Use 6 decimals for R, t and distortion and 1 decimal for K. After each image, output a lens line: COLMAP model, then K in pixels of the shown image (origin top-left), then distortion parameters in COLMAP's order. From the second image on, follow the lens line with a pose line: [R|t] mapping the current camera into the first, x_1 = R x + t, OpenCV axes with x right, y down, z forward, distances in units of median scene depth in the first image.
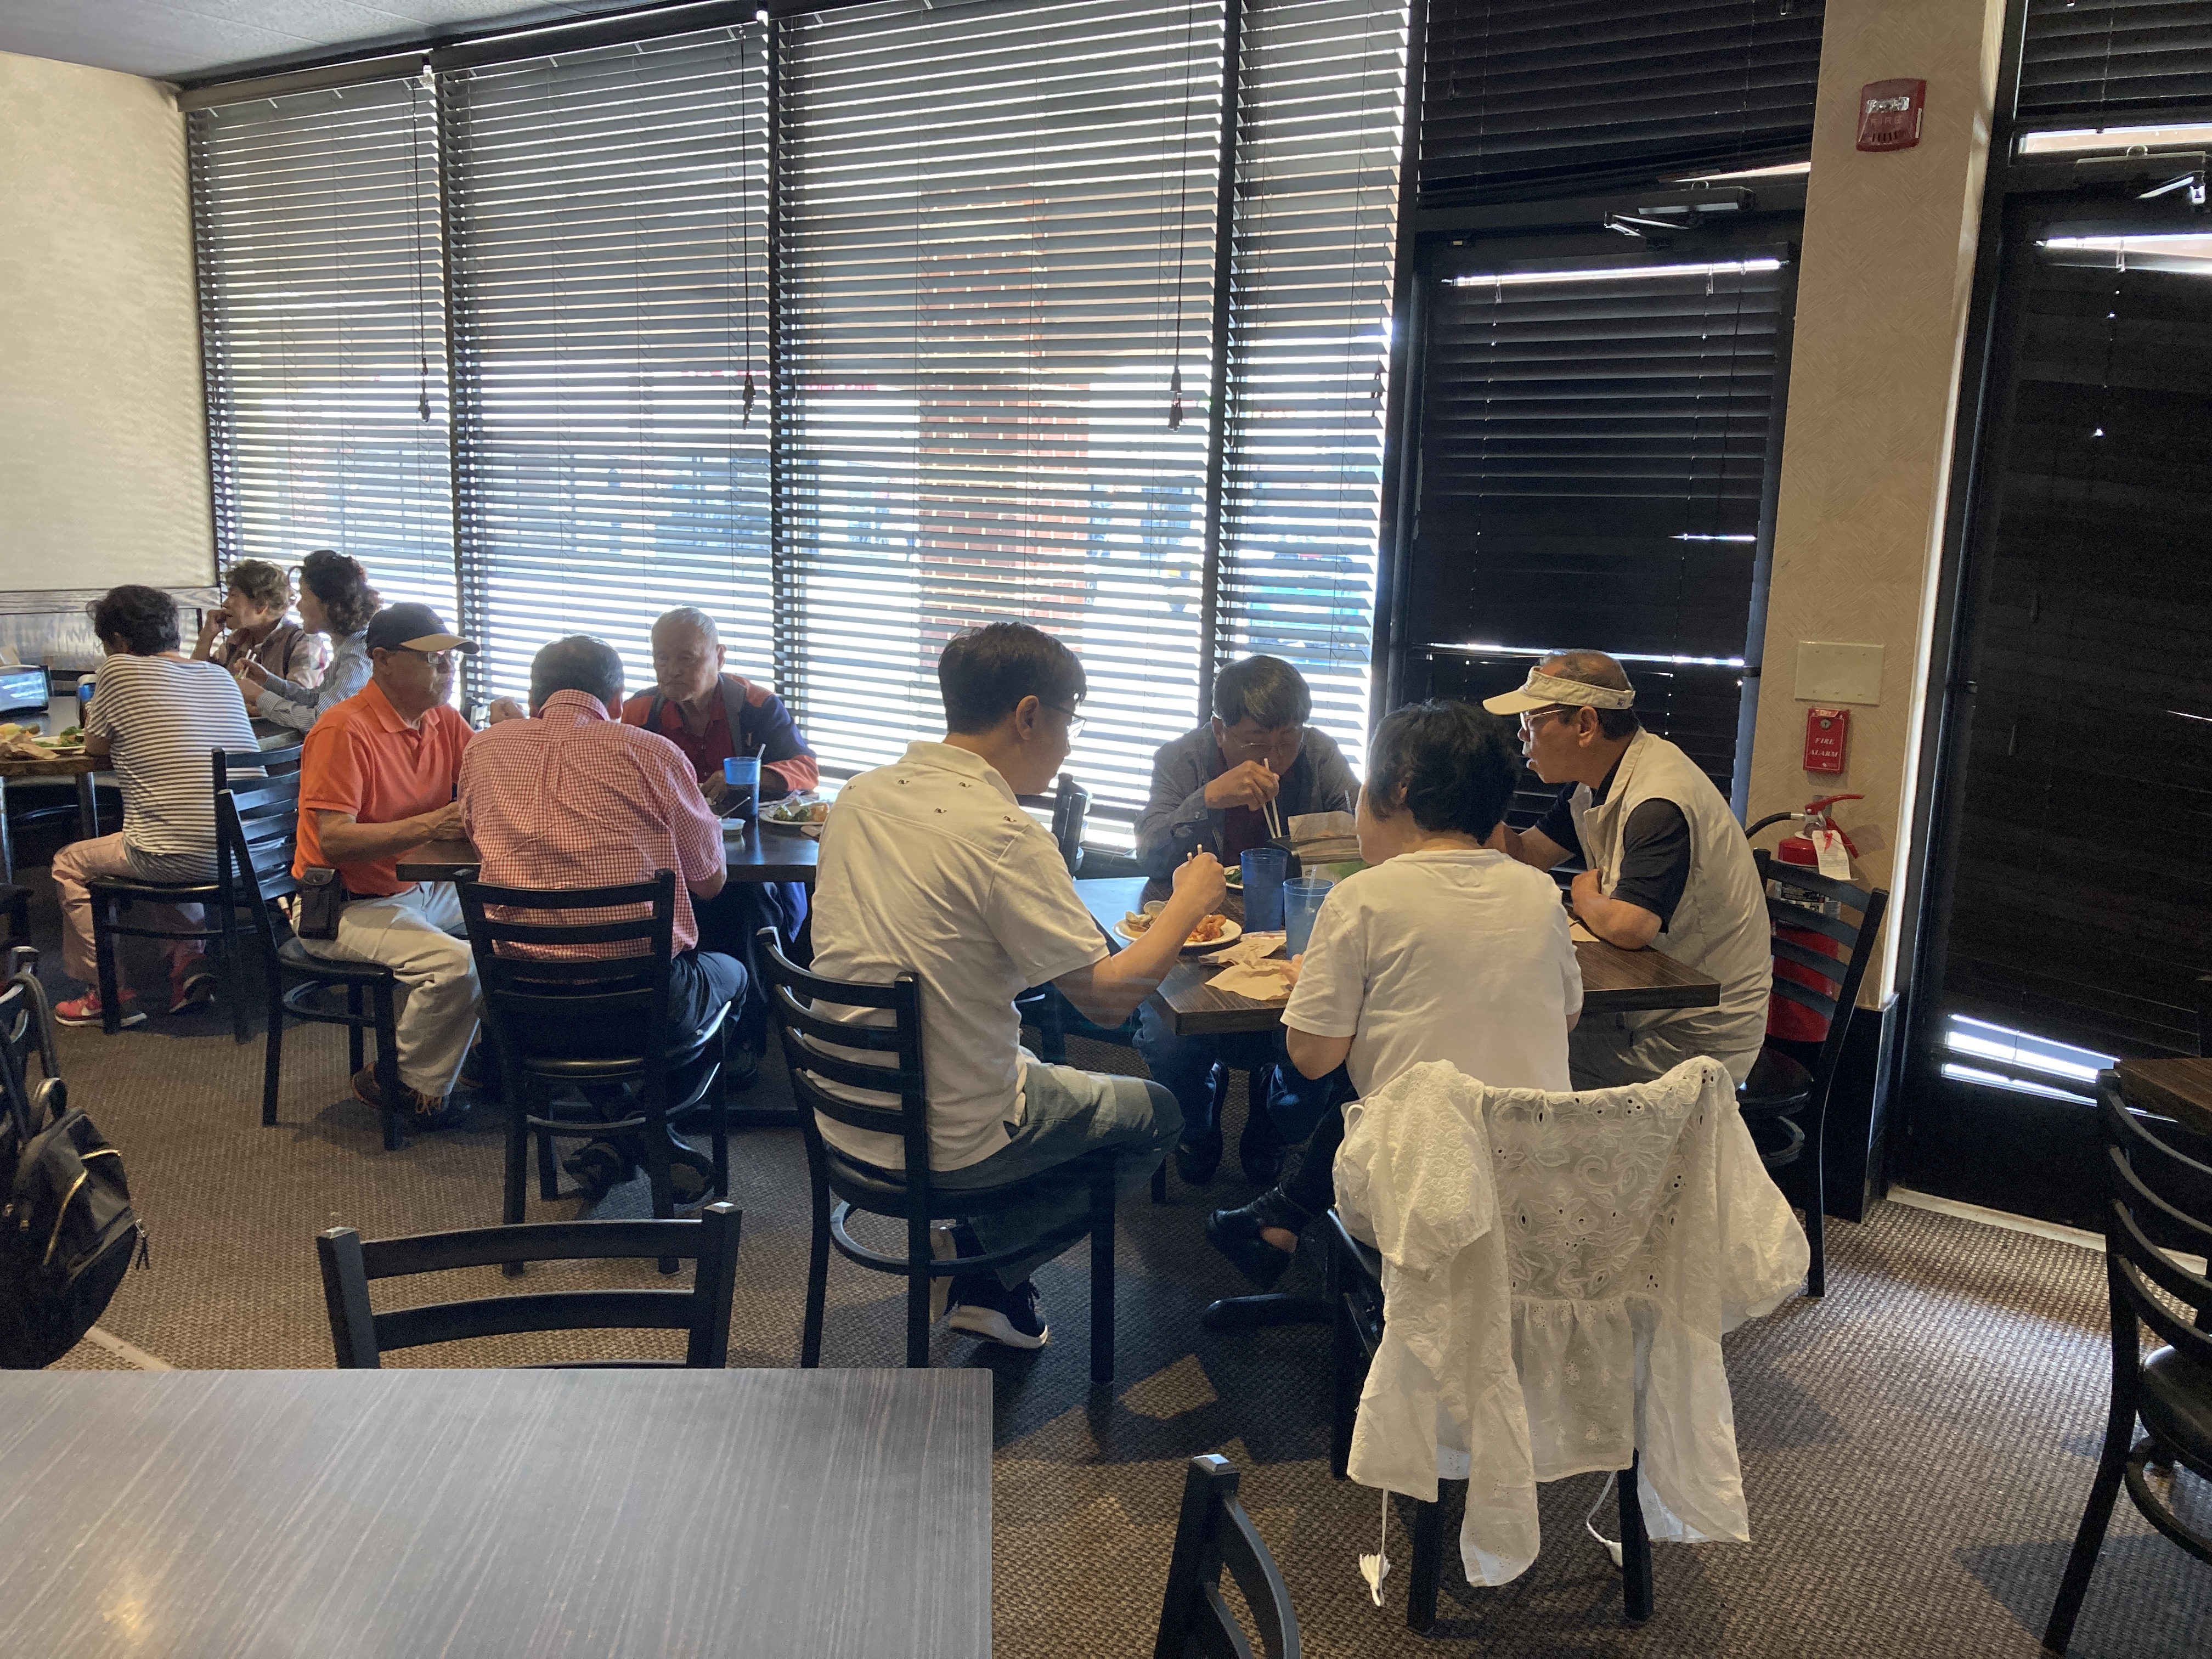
lens RADIAL K [[1815.3, 0, 1119.7], [0, 1815.3, 823.1], [0, 0, 1]] dist [0.017718, -0.008292]
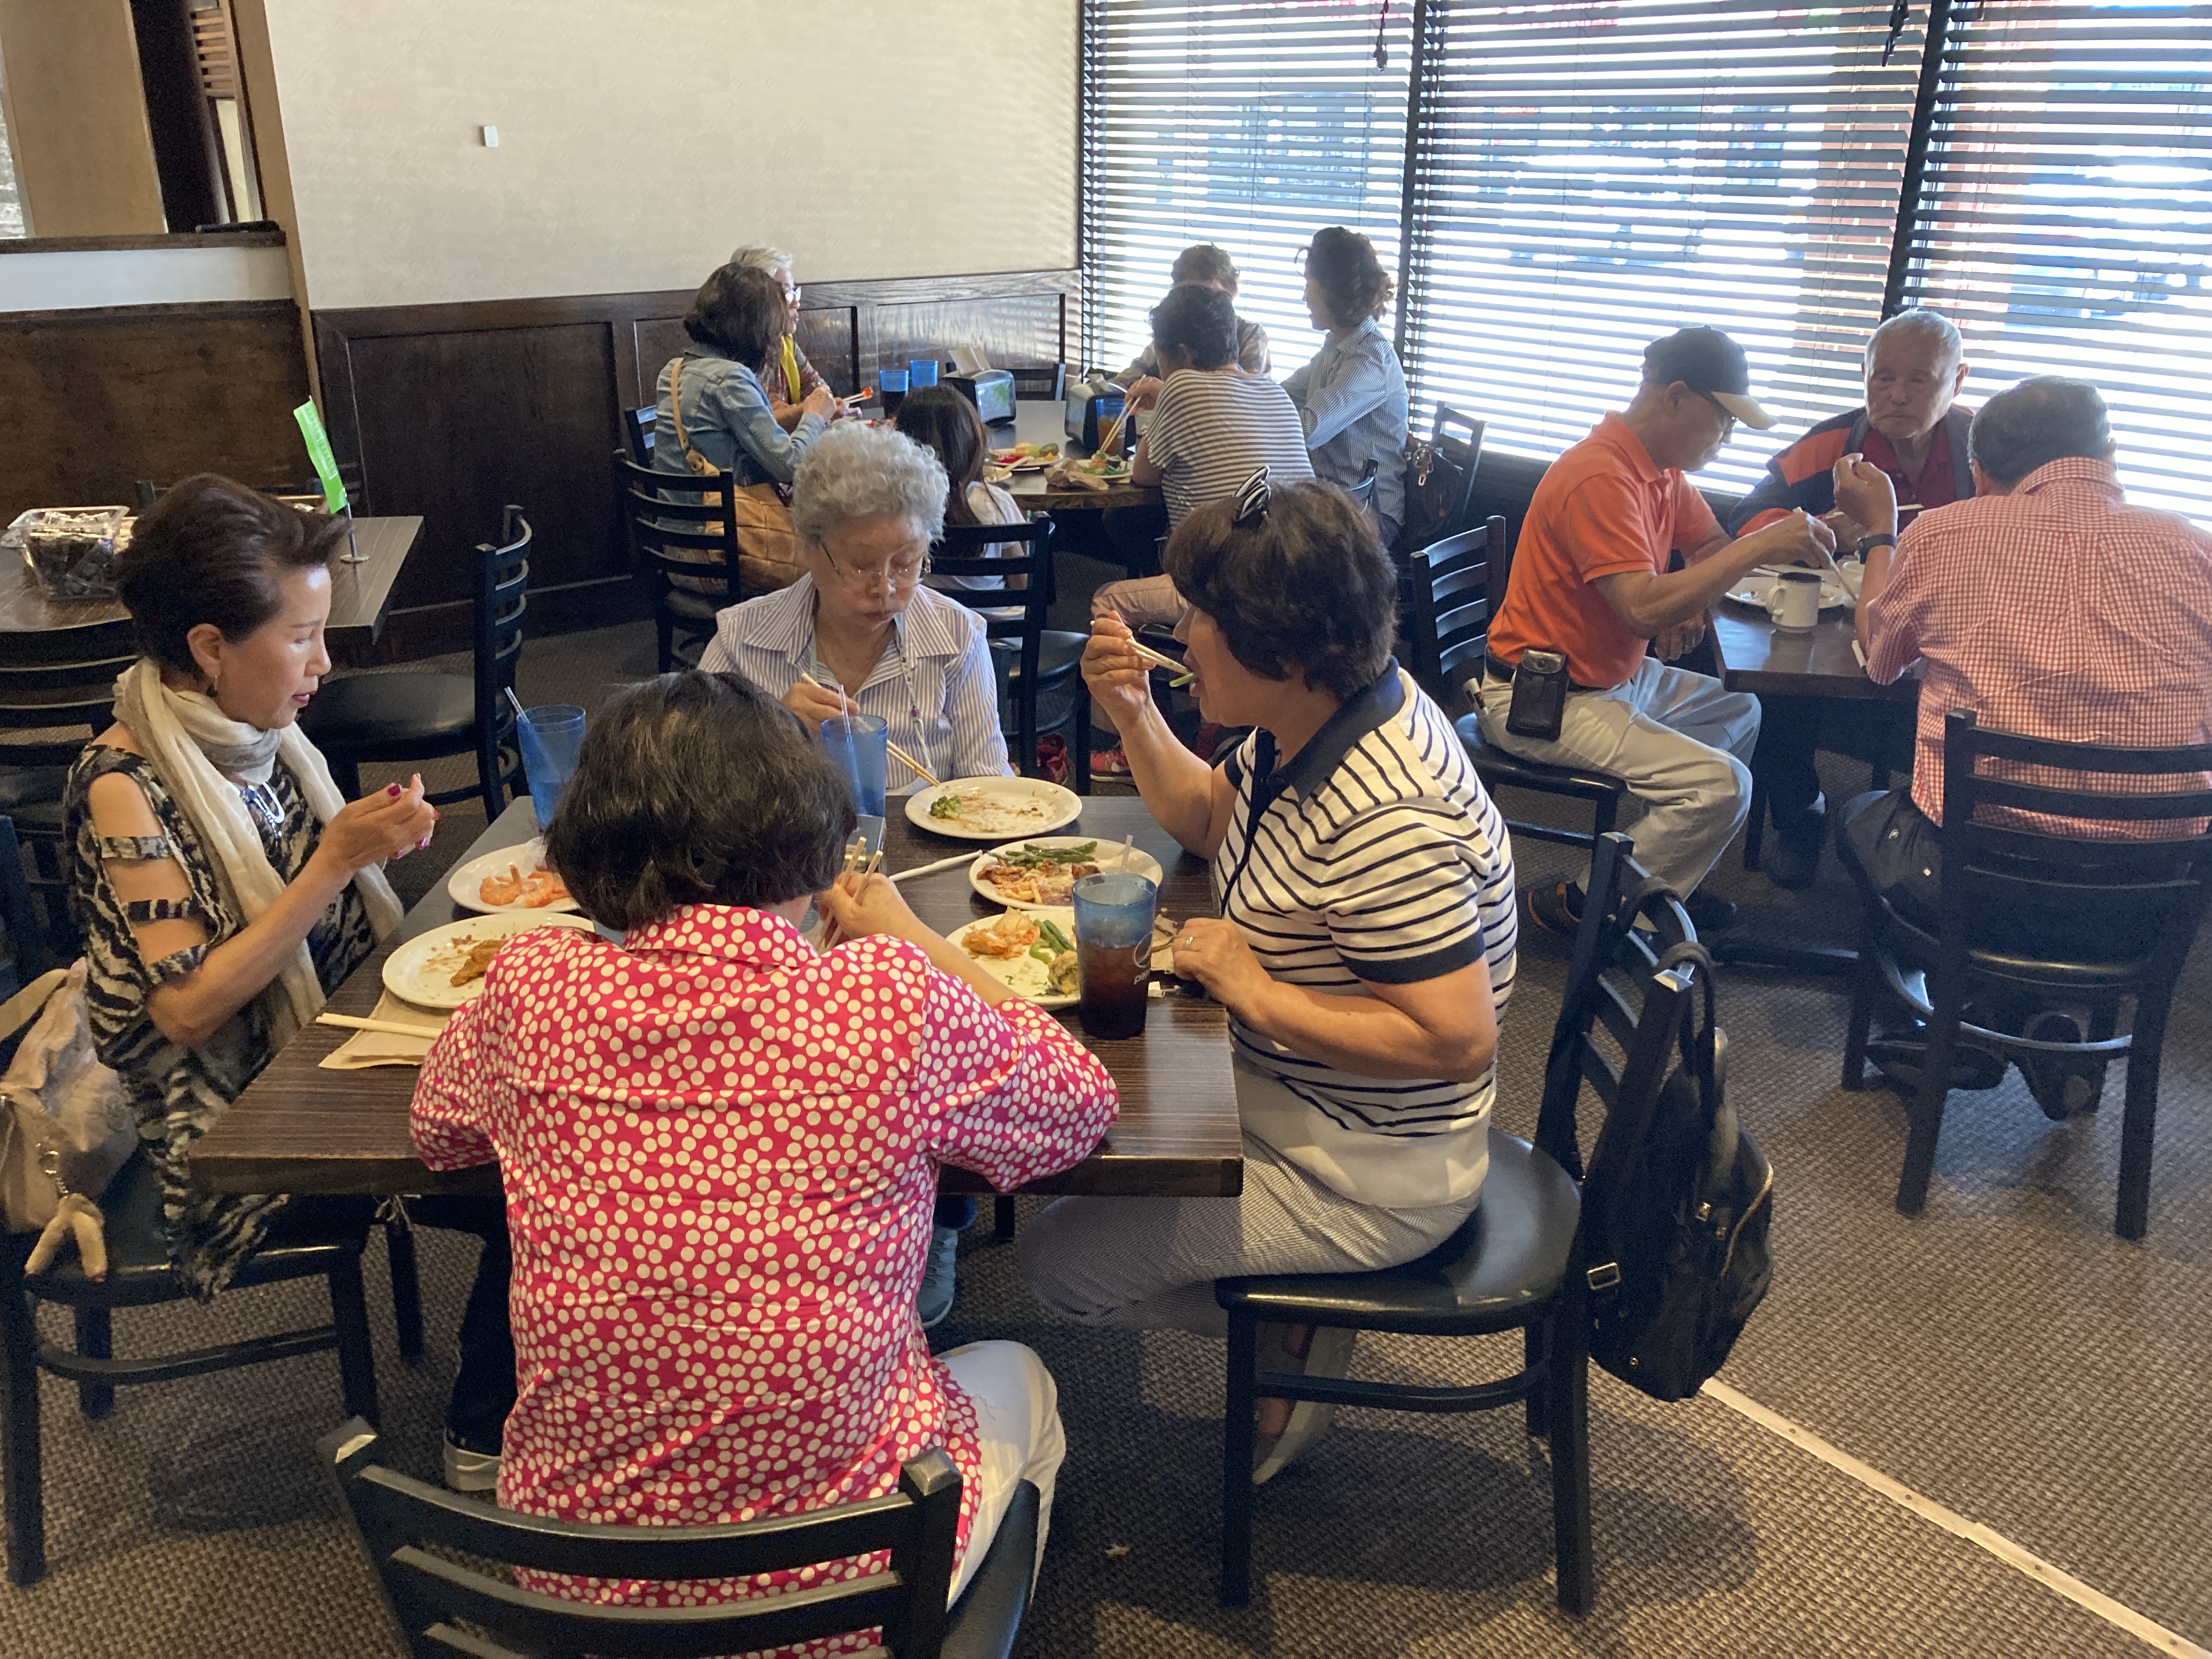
lens RADIAL K [[1815.3, 0, 1119.7], [0, 1815.3, 823.1], [0, 0, 1]] dist [0.017718, -0.008292]
pose [[0.961574, 0.075313, -0.264014, -0.383332], [-0.025889, 0.982227, 0.185901, -0.044975], [0.273323, -0.171922, 0.946434, 0.147985]]
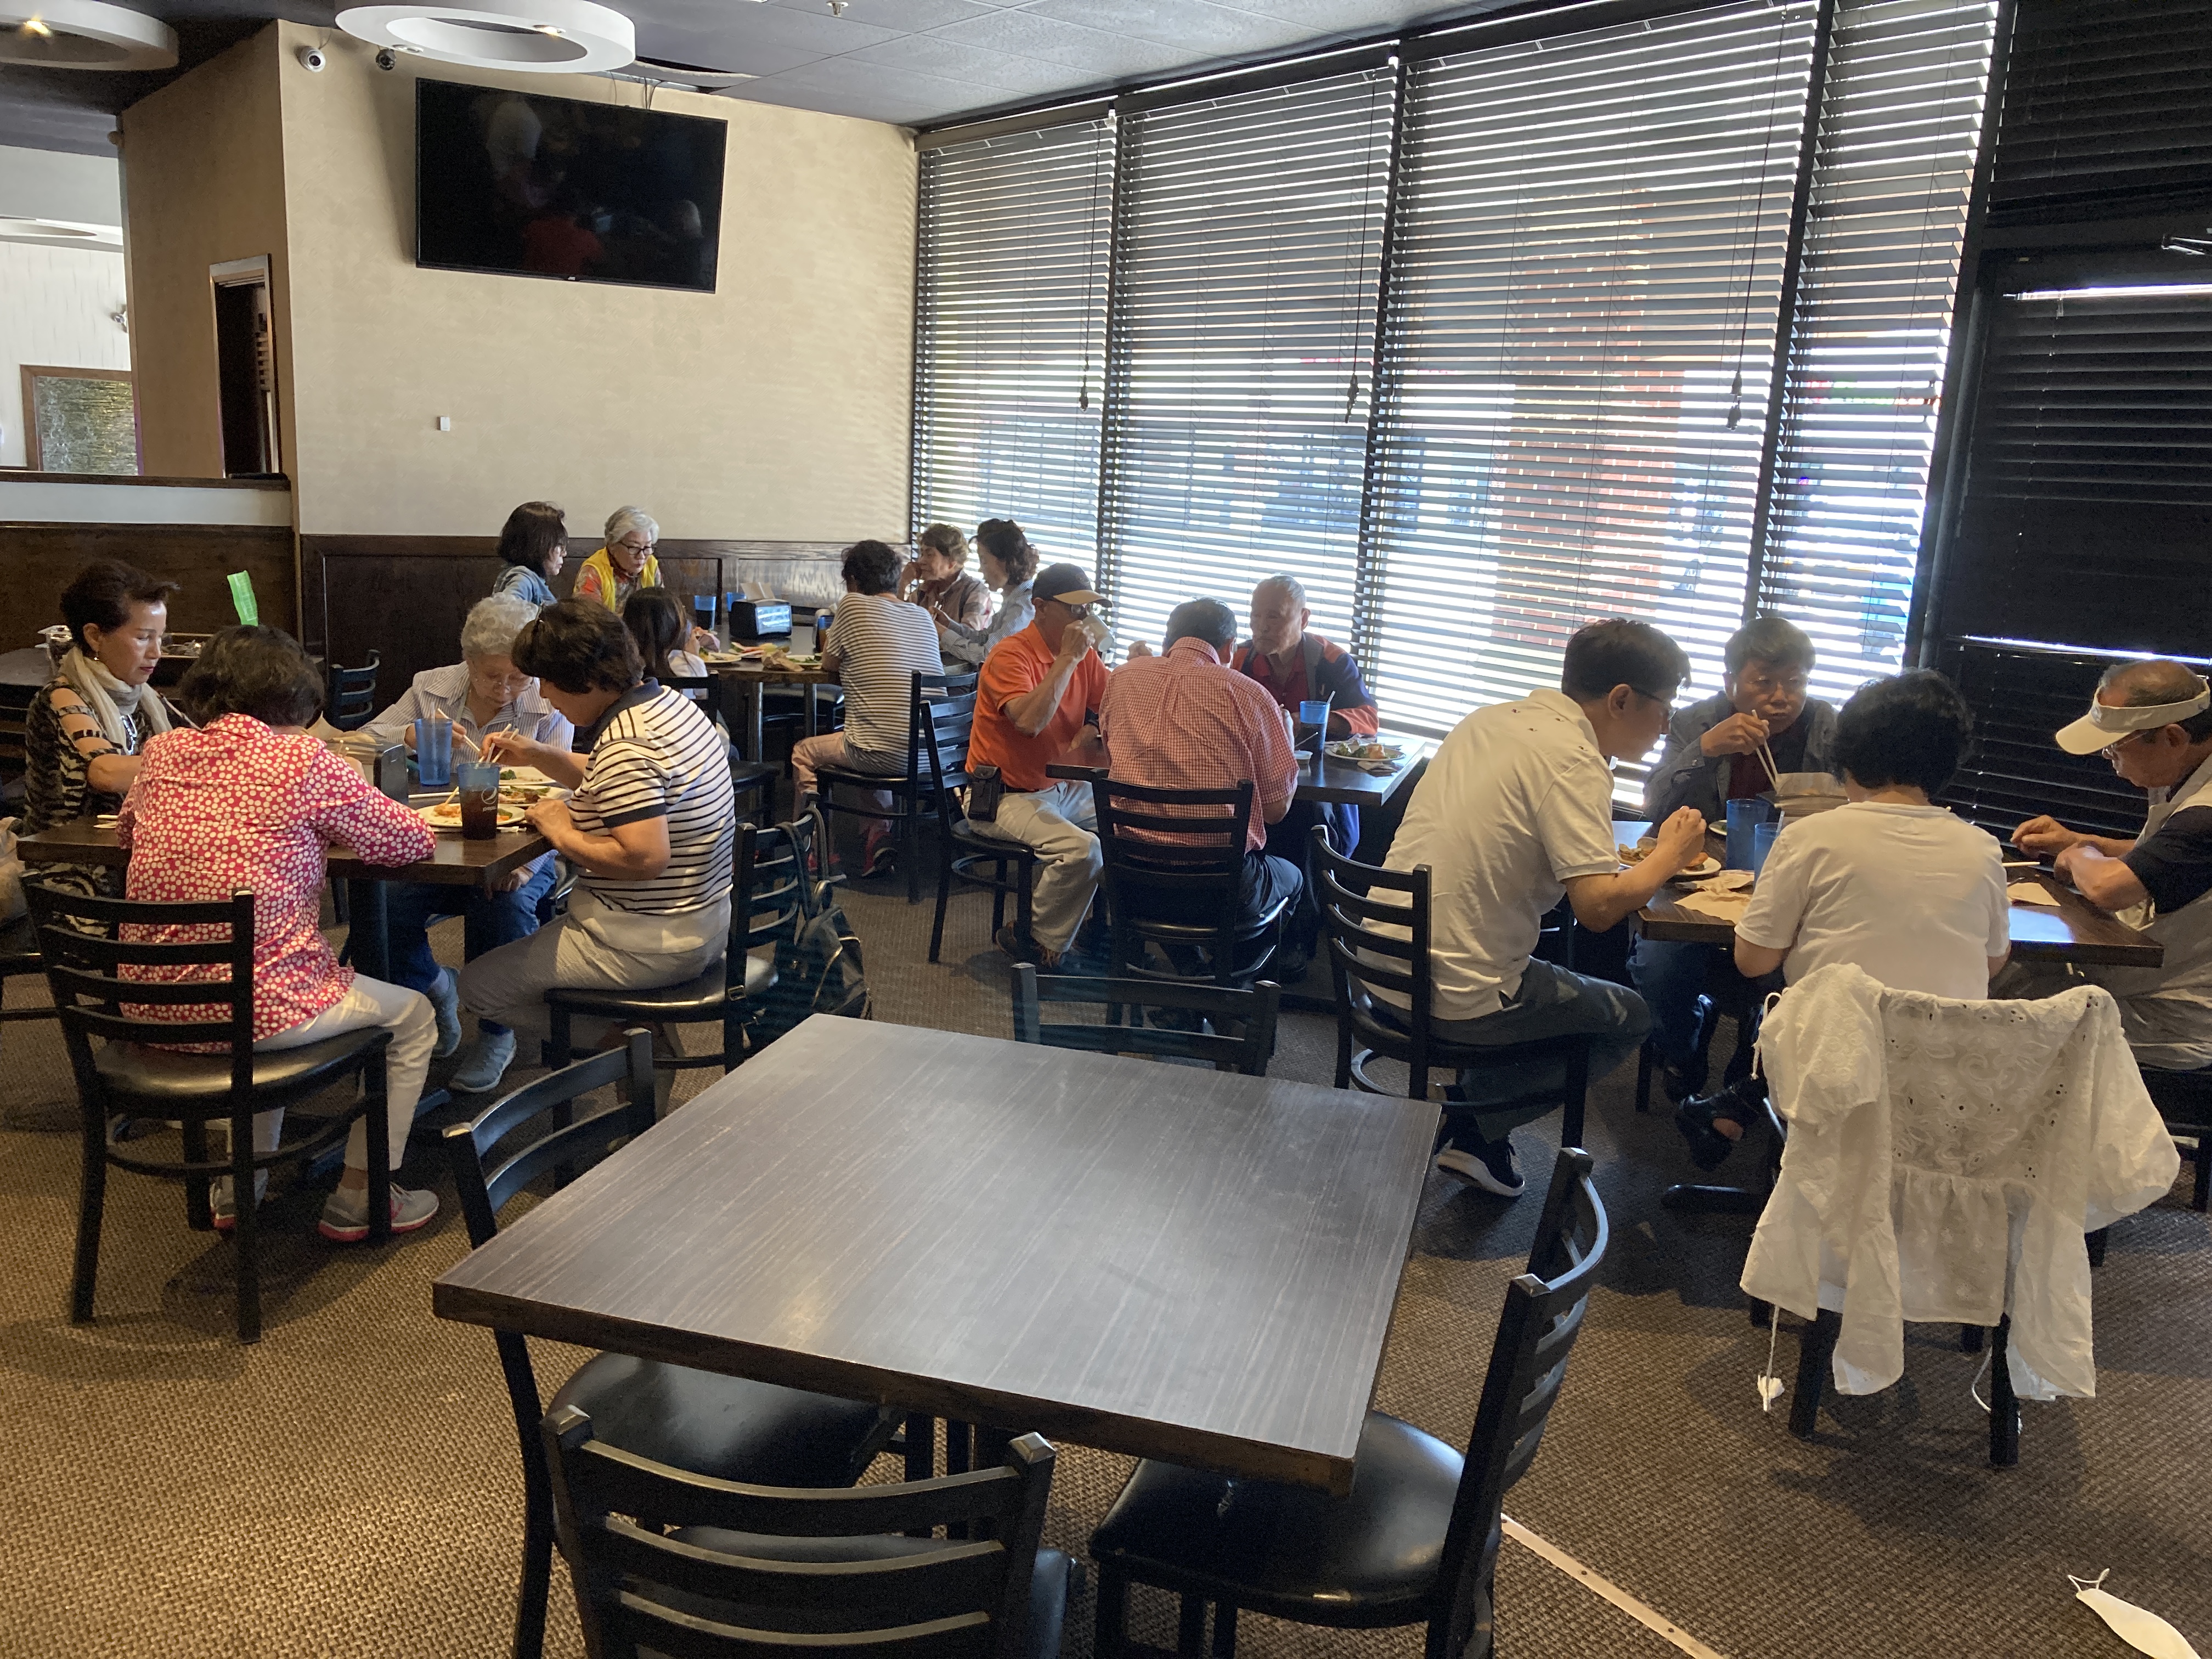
lens RADIAL K [[1779.0, 0, 1088.5], [0, 1779.0, 836.8], [0, 0, 1]] dist [0.052037, -0.065936]
pose [[0.941511, 0.090112, -0.324712, 0.039412], [-0.082762, 0.995904, 0.036406, 0.022175], [0.326662, -0.007403, 0.945112, -0.159190]]
